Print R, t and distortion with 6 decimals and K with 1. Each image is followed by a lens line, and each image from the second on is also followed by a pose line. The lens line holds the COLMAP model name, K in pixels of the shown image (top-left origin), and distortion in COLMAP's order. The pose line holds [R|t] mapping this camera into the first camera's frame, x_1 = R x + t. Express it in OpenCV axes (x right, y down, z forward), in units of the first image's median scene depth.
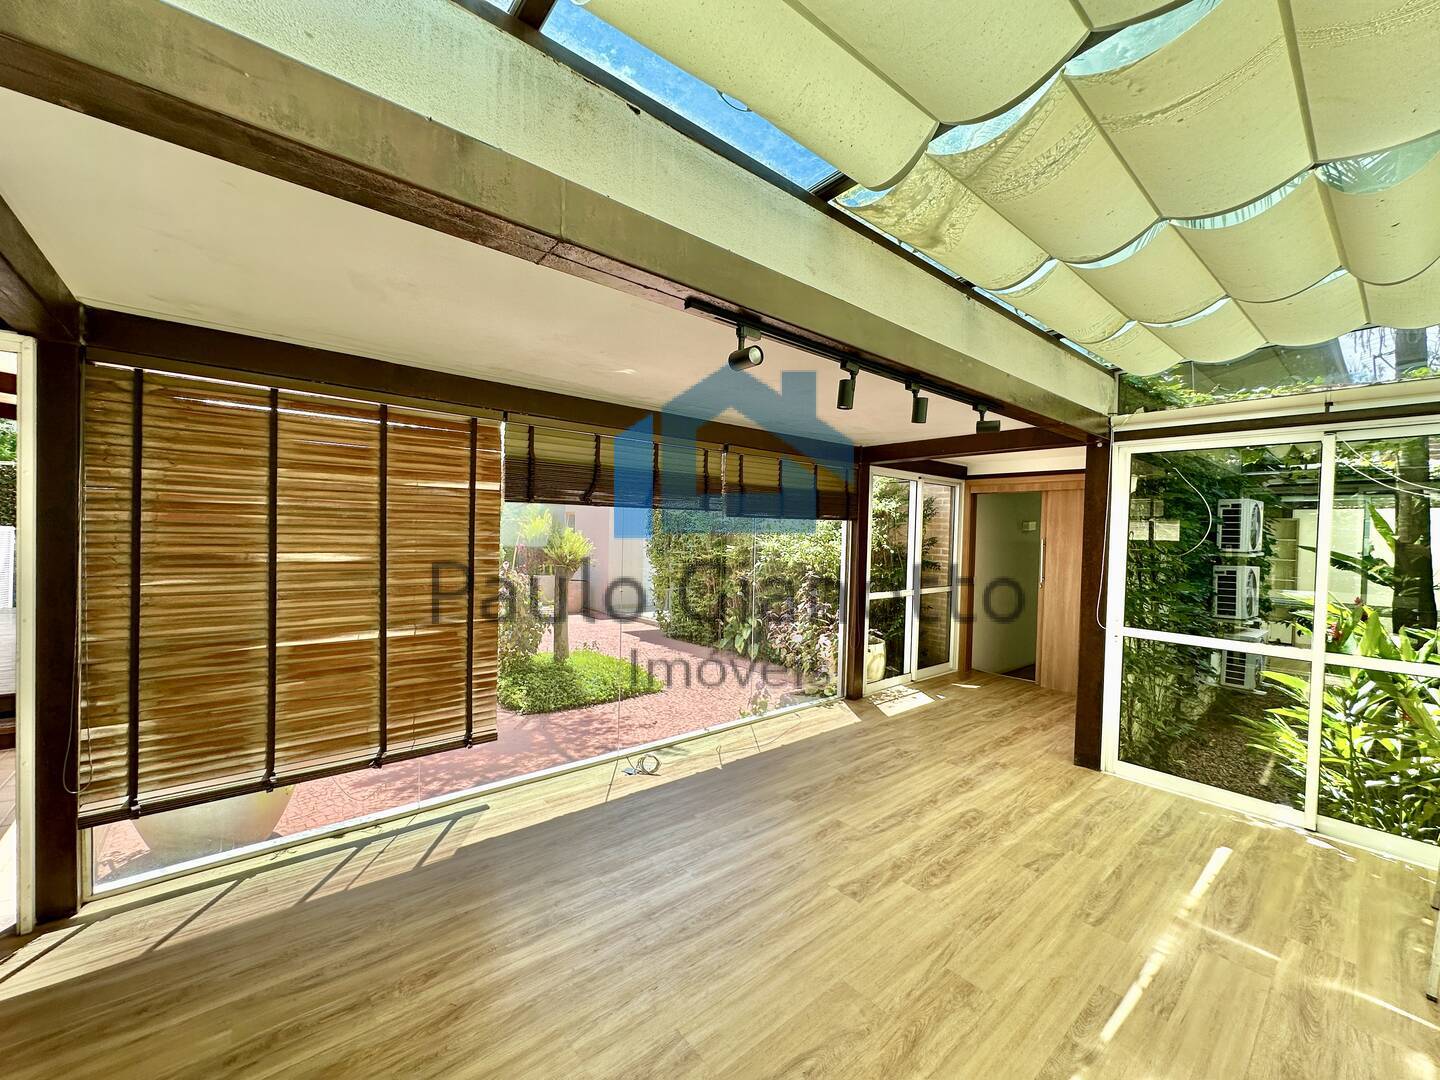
lens RADIAL K [[576.1, 0, 719.8], [0, 576.1, 540.9], [0, 0, 1]] dist [-0.005489, 0.001447]
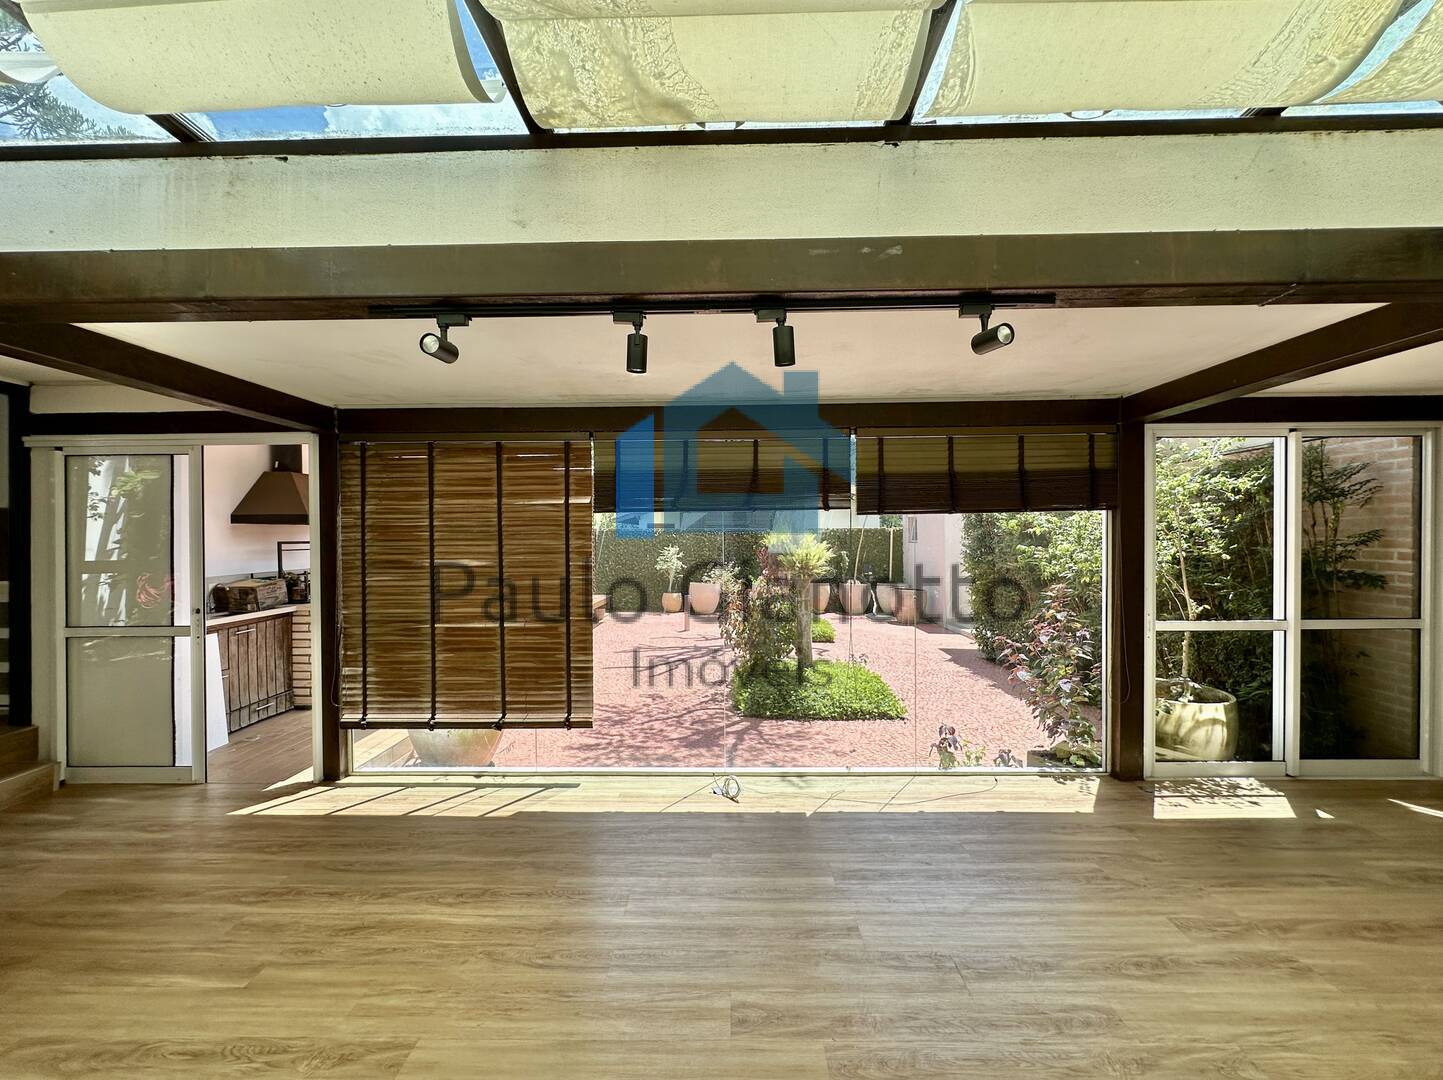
lens RADIAL K [[577.3, 0, 715.1], [0, 577.3, 540.4], [0, 0, 1]] dist [-0.005489, 0.001447]
pose [[0.752987, -0.025404, -0.657545, 0.594266], [0.015073, 0.999658, -0.021360, 0.013784], [0.657863, 0.006173, 0.753112, 0.354089]]
